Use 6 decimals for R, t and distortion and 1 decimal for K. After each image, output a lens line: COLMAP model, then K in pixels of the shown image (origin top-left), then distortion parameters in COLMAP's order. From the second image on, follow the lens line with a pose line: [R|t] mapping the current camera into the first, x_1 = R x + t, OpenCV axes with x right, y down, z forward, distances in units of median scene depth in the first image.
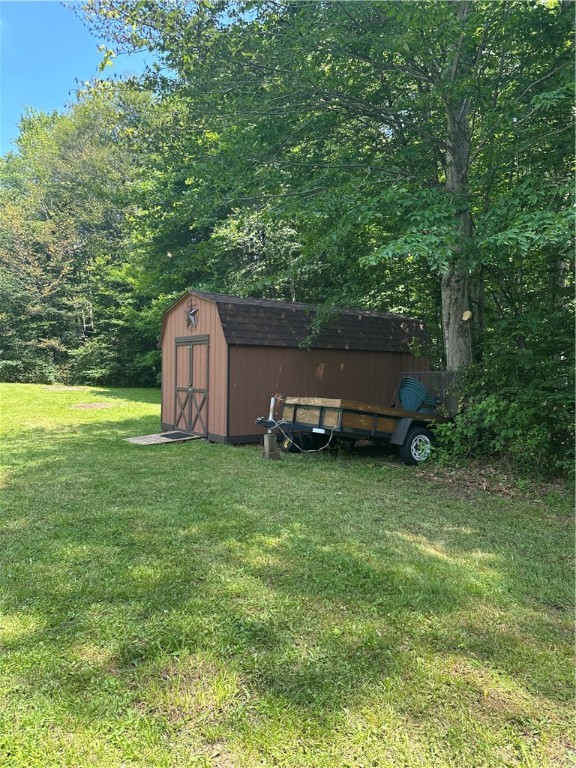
lens RADIAL K [[535.0, 0, 291.0], [0, 535.0, 384.4], [0, 0, 1]] dist [0.049838, -0.064067]
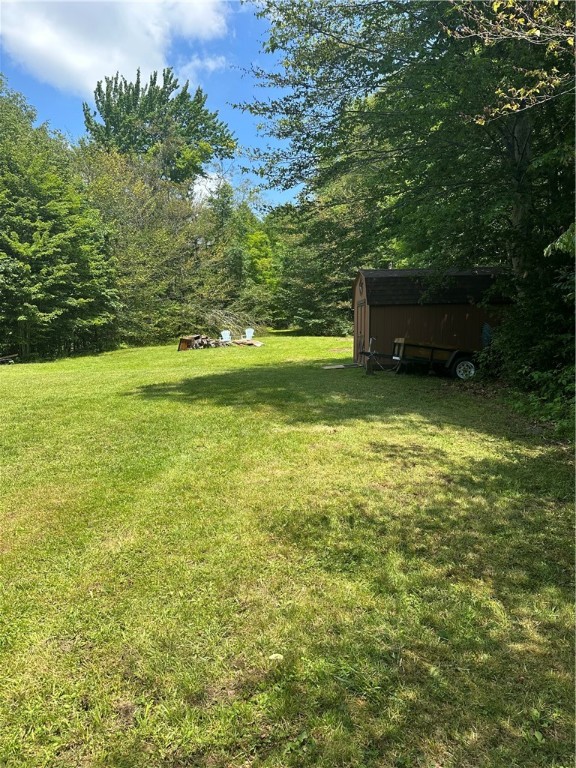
lens RADIAL K [[535.0, 0, 283.4], [0, 535.0, 384.8], [0, 0, 1]] dist [0.049838, -0.064067]
pose [[0.817582, 0.037782, -0.574572, 0.171999], [0.011159, 0.996618, 0.081414, 0.007709], [0.575704, -0.072974, 0.814395, -0.127808]]
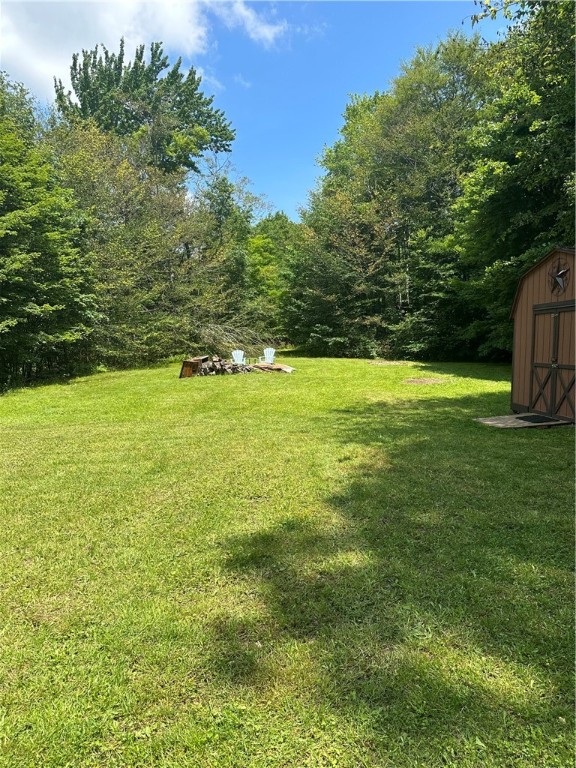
lens RADIAL K [[535.0, 0, 284.7], [0, 535.0, 386.2], [0, 0, 1]] dist [0.049838, -0.064067]
pose [[0.847984, 0.025177, -0.529423, -0.037226], [0.002026, 0.998710, 0.050739, -0.000763], [0.530018, -0.044099, 0.846839, 0.019111]]
